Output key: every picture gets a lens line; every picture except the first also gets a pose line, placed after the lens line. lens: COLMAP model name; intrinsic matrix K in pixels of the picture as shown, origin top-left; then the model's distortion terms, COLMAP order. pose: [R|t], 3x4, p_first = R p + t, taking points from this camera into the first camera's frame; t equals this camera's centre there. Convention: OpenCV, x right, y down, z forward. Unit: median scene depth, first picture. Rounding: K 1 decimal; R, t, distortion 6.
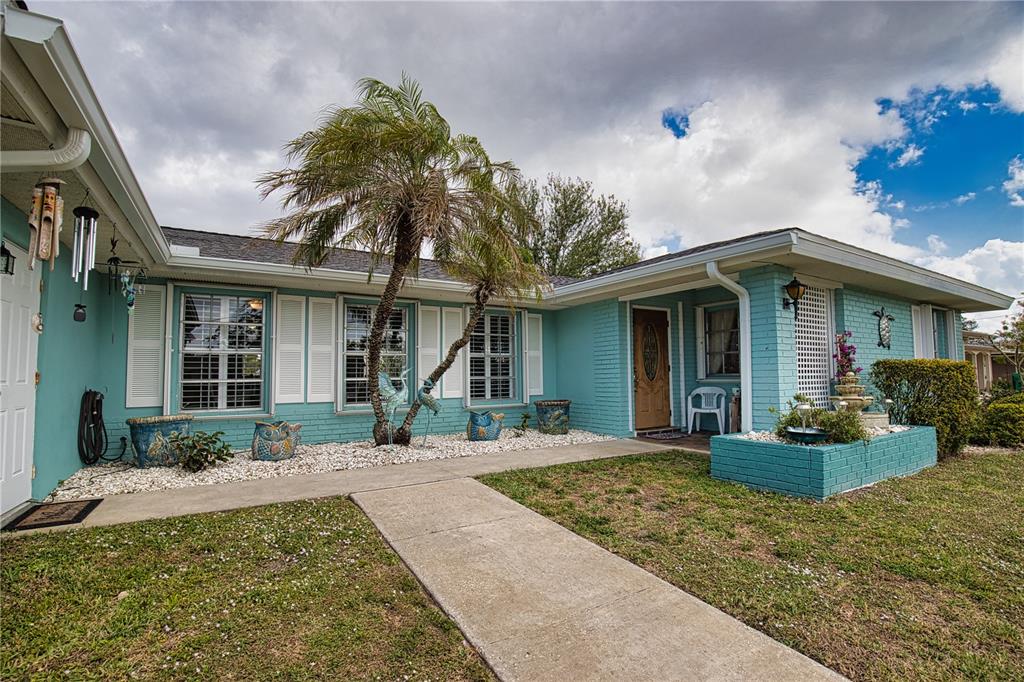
lens RADIAL K [[458.5, 0, 514.9], [0, 458.5, 343.6], [0, 0, 1]] dist [-0.000708, -0.000005]
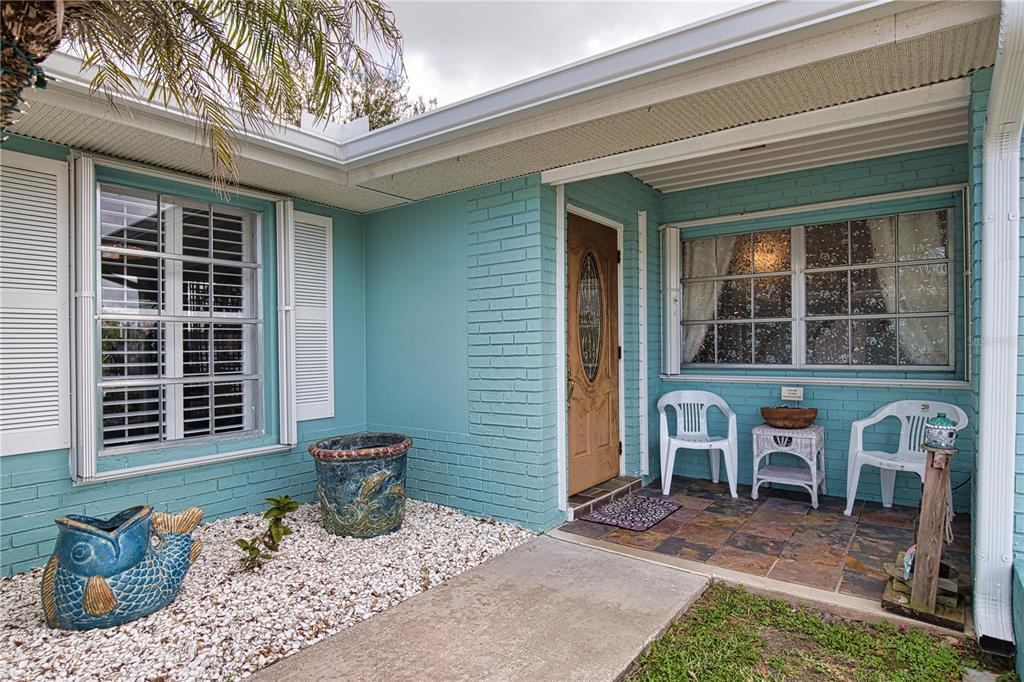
lens RADIAL K [[576.1, 0, 519.4], [0, 576.1, 346.7], [0, 0, 1]] dist [-0.021340, -0.000023]
pose [[0.928626, 0.003223, 0.371004, 0.026140], [-0.025916, 0.998083, 0.056197, 0.017322], [-0.370112, -0.061801, 0.926929, 0.495196]]
